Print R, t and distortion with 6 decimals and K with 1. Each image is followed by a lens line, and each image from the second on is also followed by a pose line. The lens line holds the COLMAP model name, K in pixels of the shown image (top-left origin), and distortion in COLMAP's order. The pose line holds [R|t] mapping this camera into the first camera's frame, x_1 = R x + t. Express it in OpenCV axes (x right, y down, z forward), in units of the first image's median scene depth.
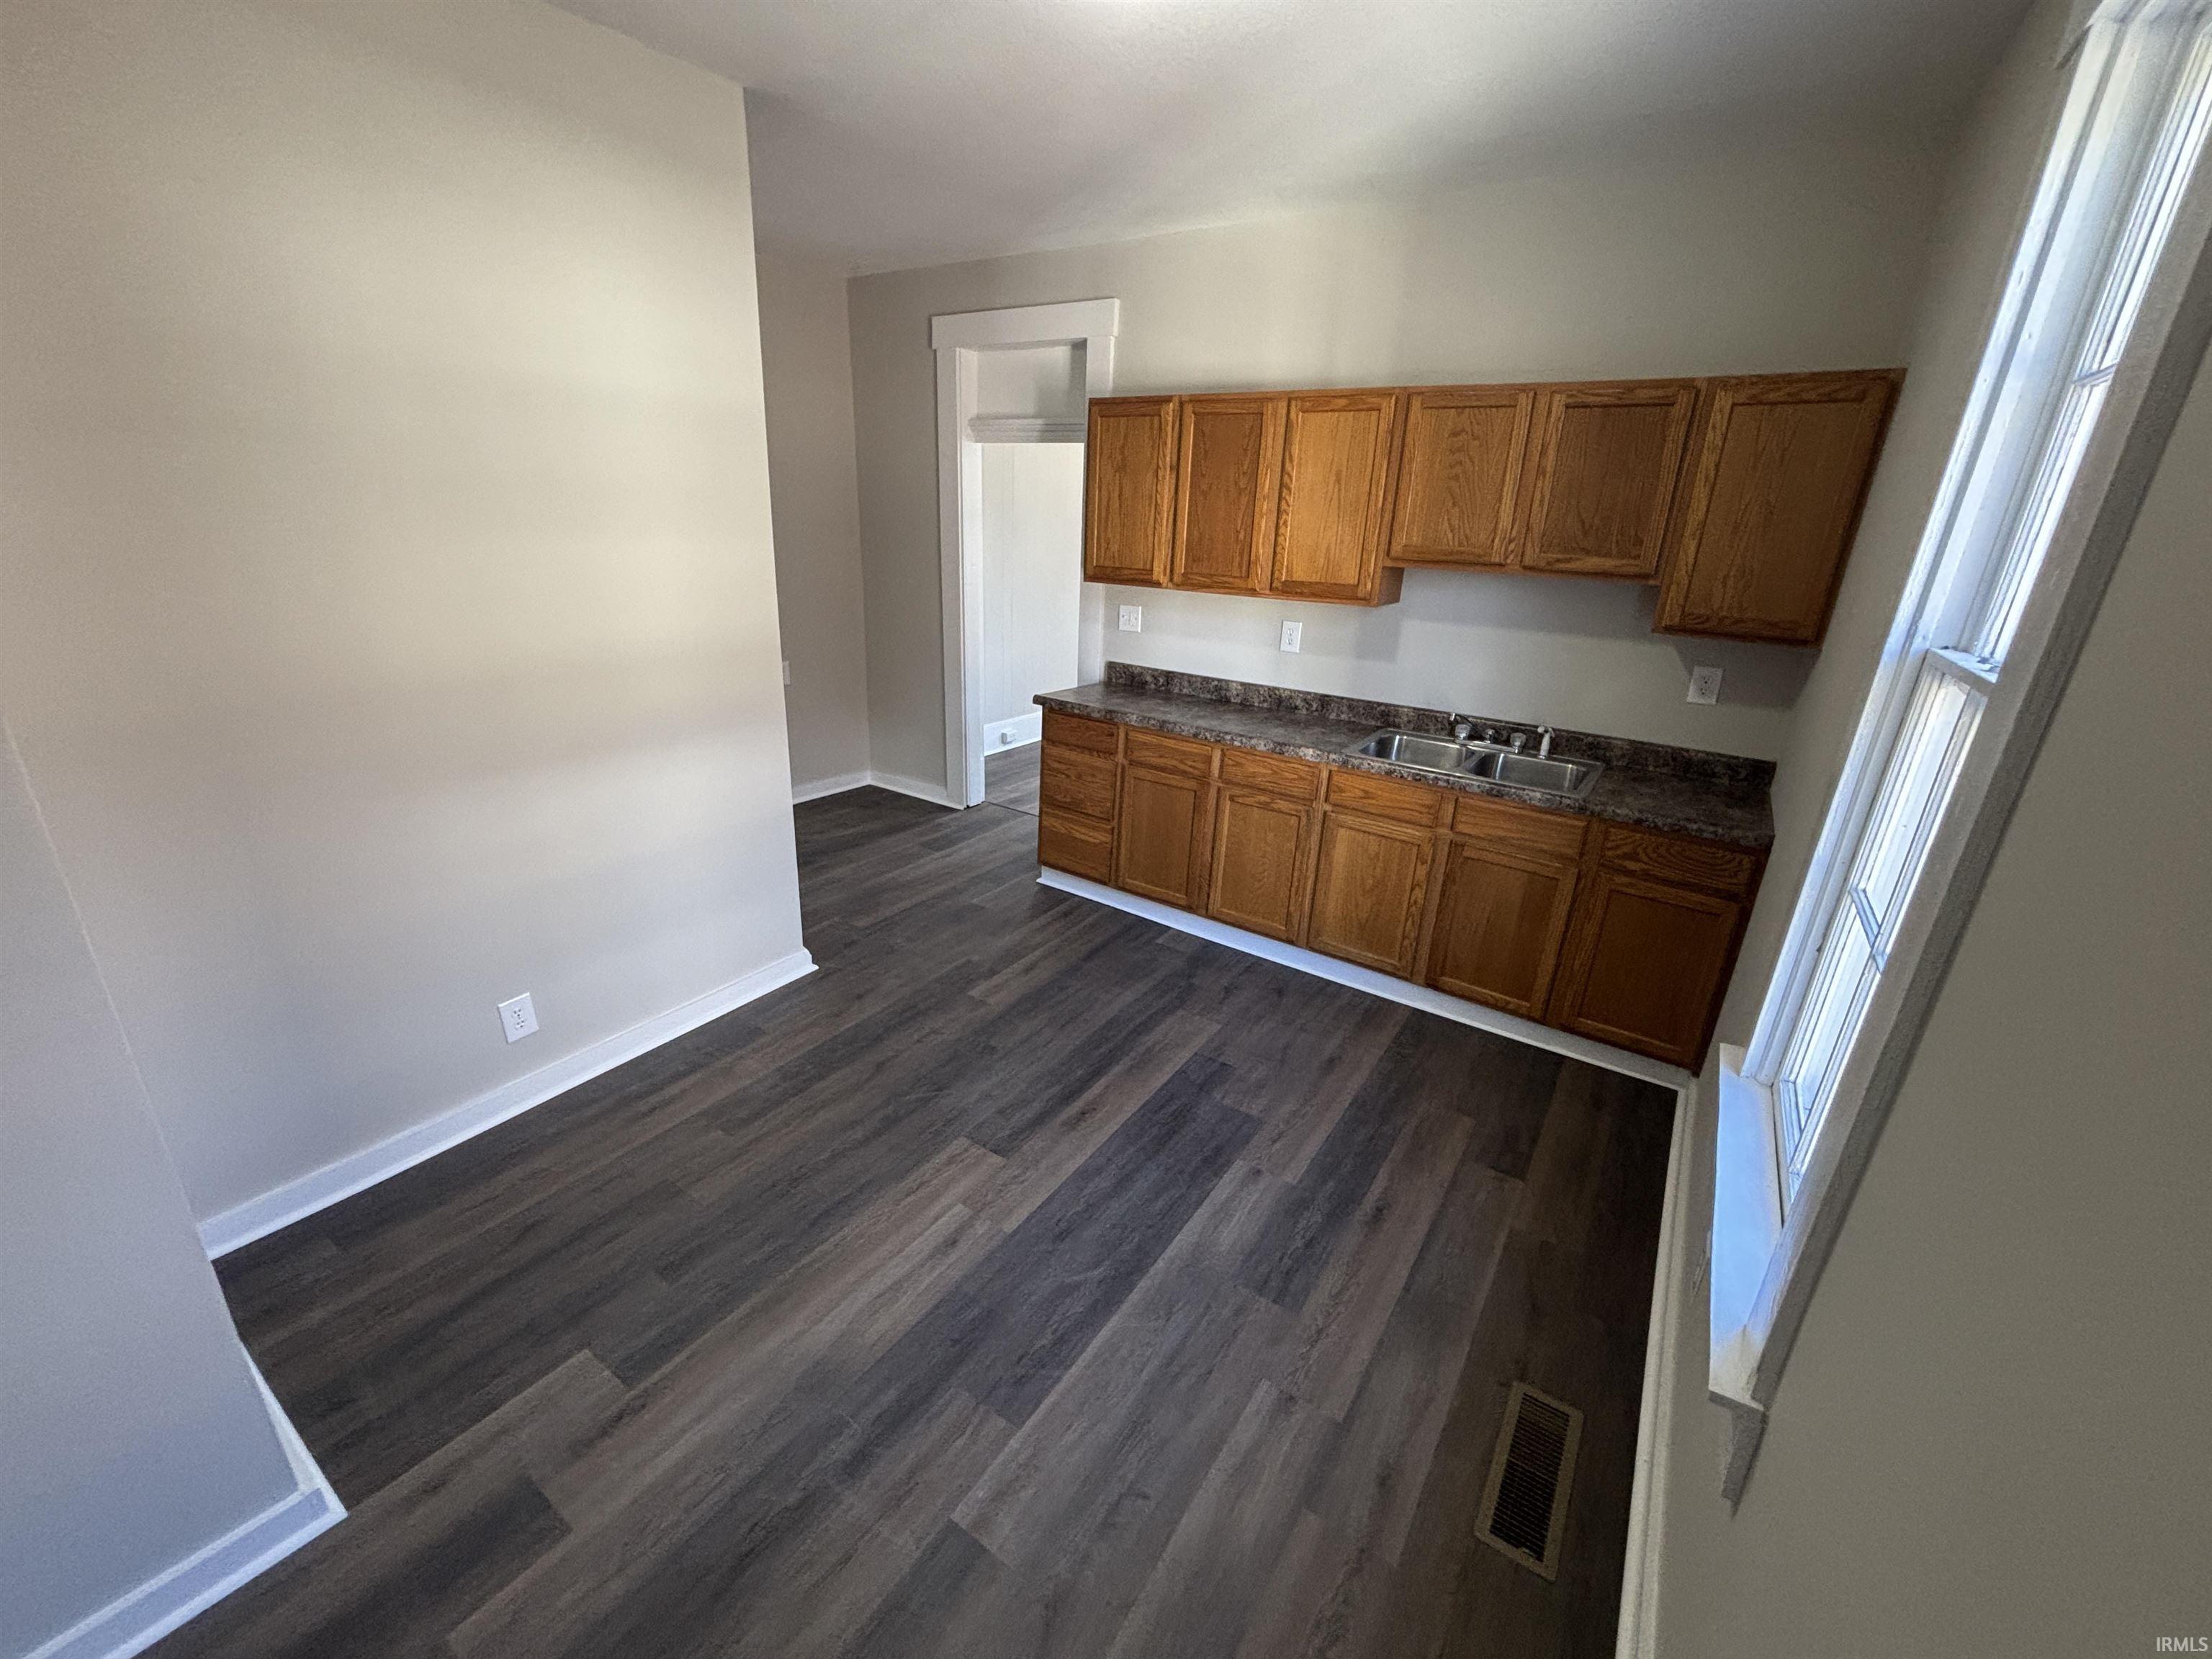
lens RADIAL K [[891.6, 0, 1103.2], [0, 891.6, 839.9], [0, 0, 1]] dist [0.001083, -0.001184]
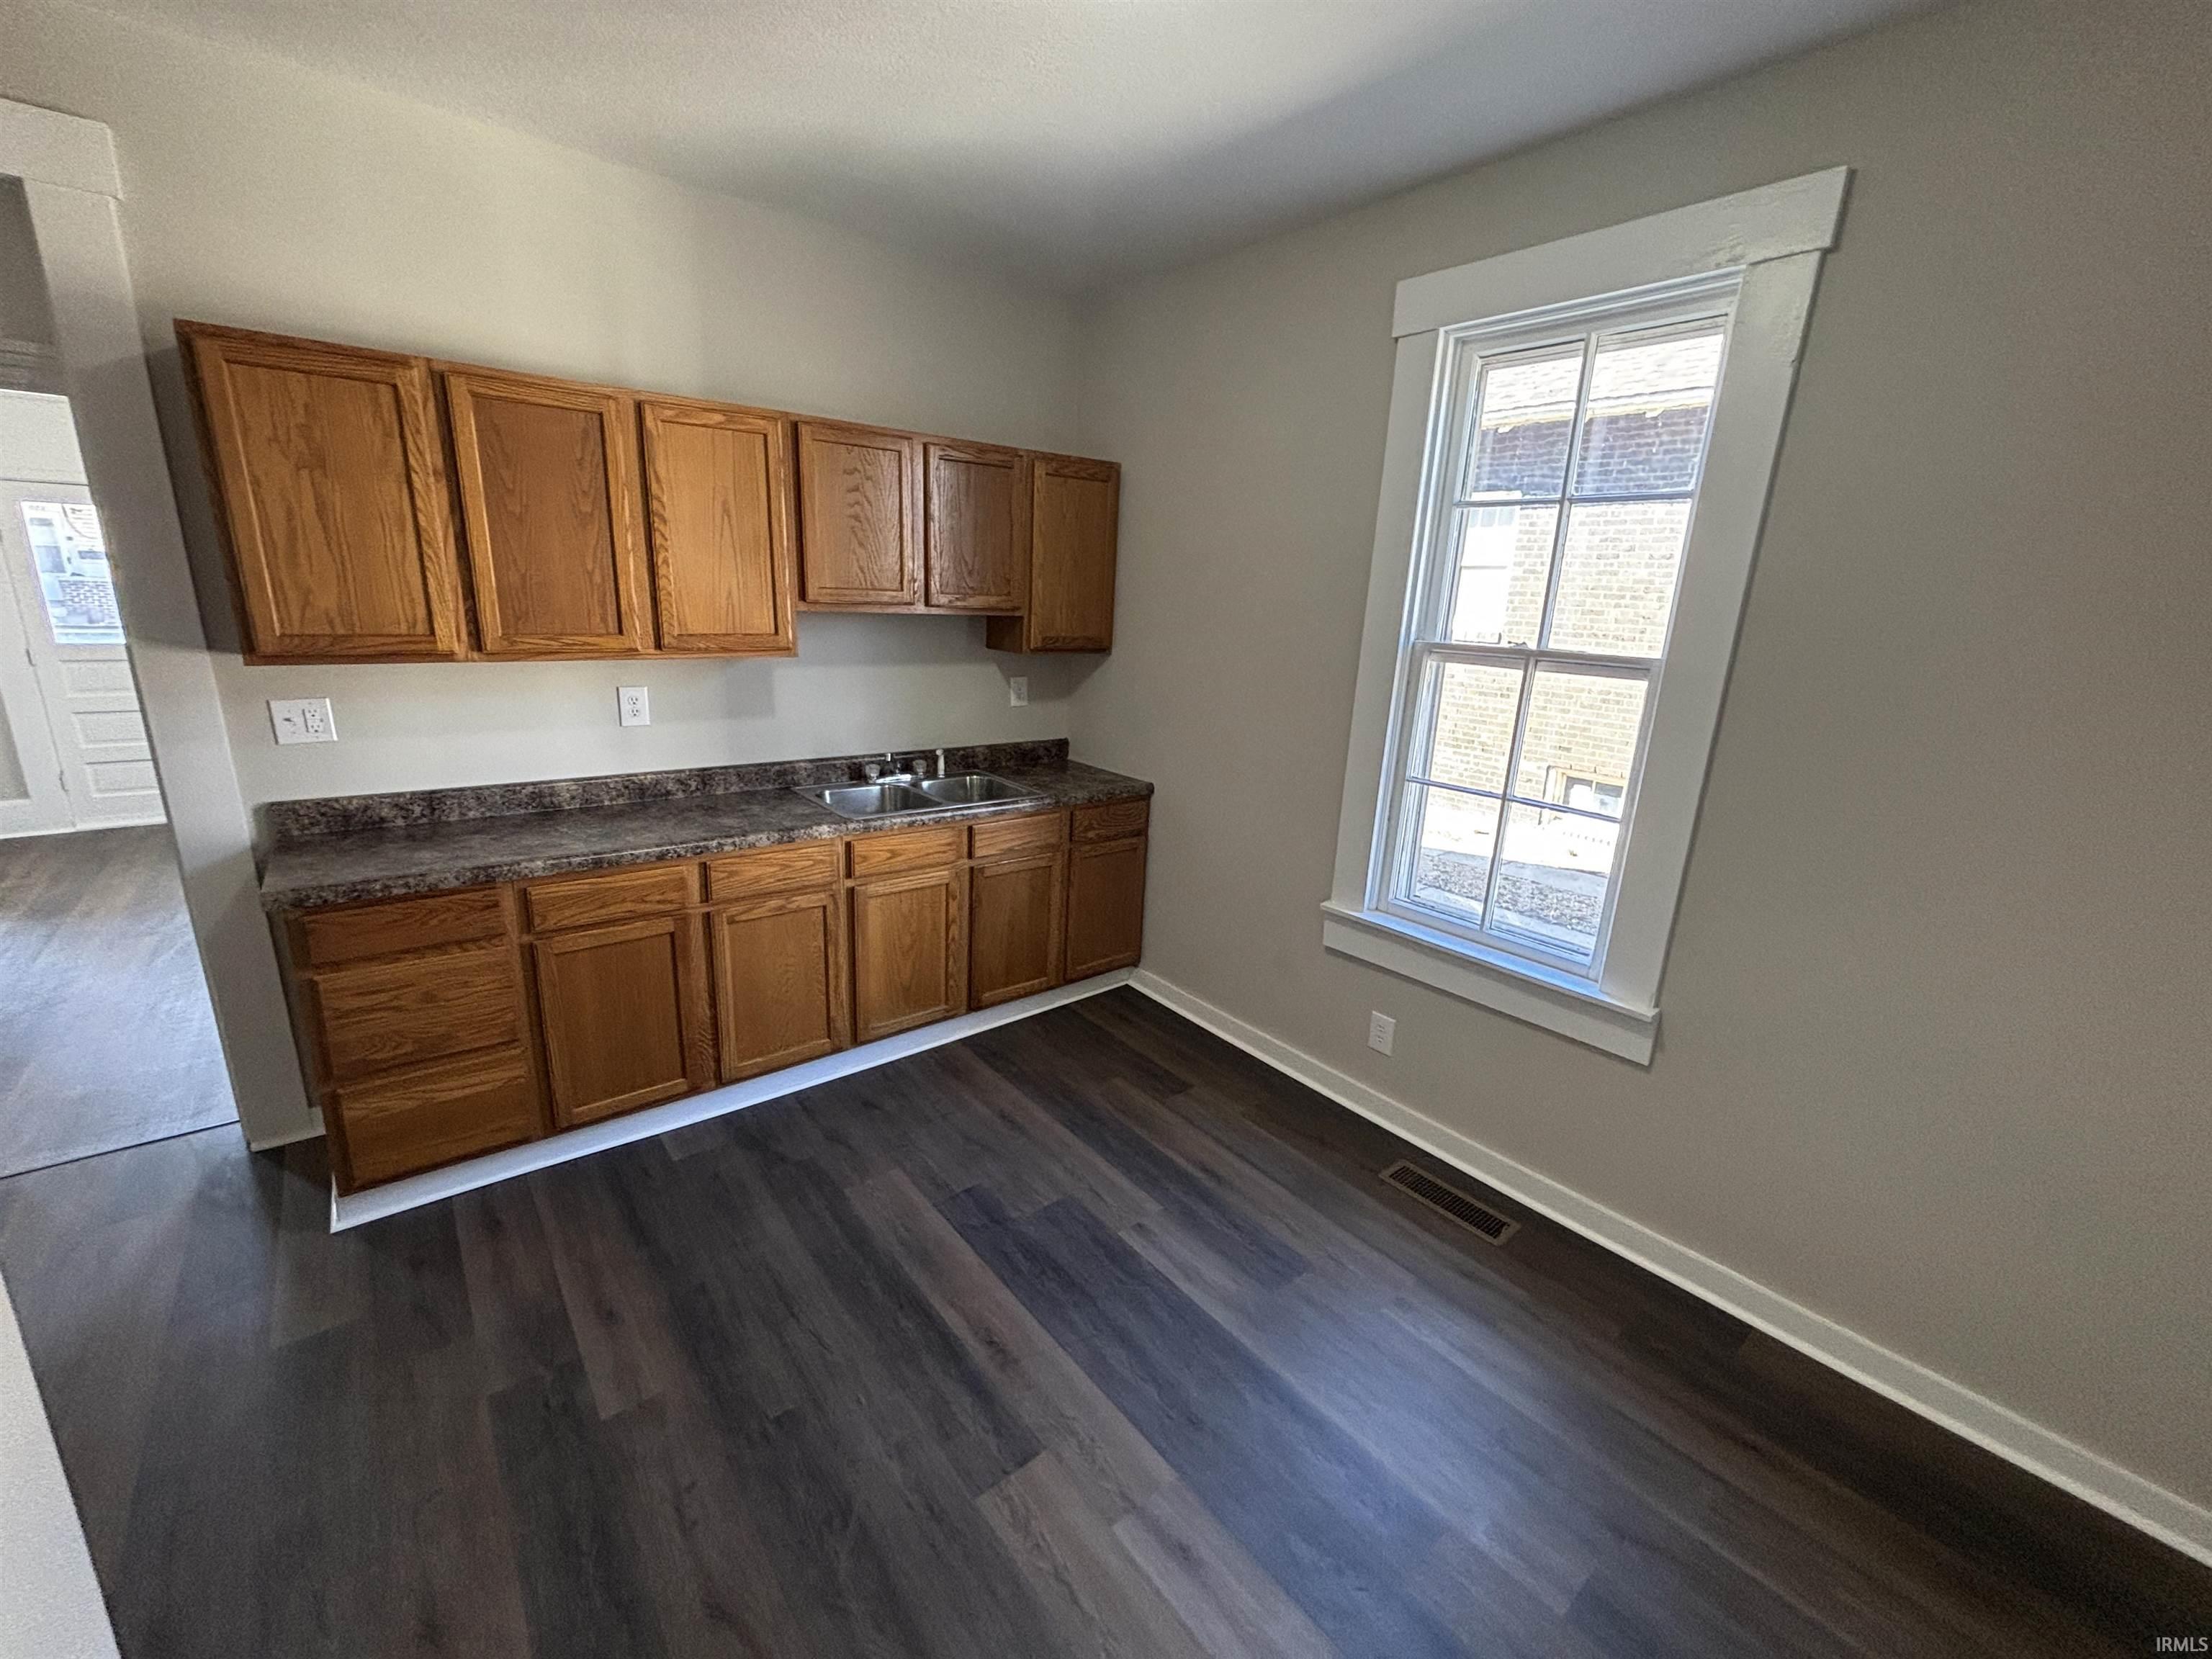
lens RADIAL K [[891.6, 0, 1098.5], [0, 891.6, 834.8], [0, 0, 1]] dist [0.001083, -0.001184]
pose [[0.290341, -0.275660, 0.916359, -0.455918], [0.311812, 0.932598, 0.181750, -0.159723], [-0.904696, 0.232963, 0.356726, 0.445102]]
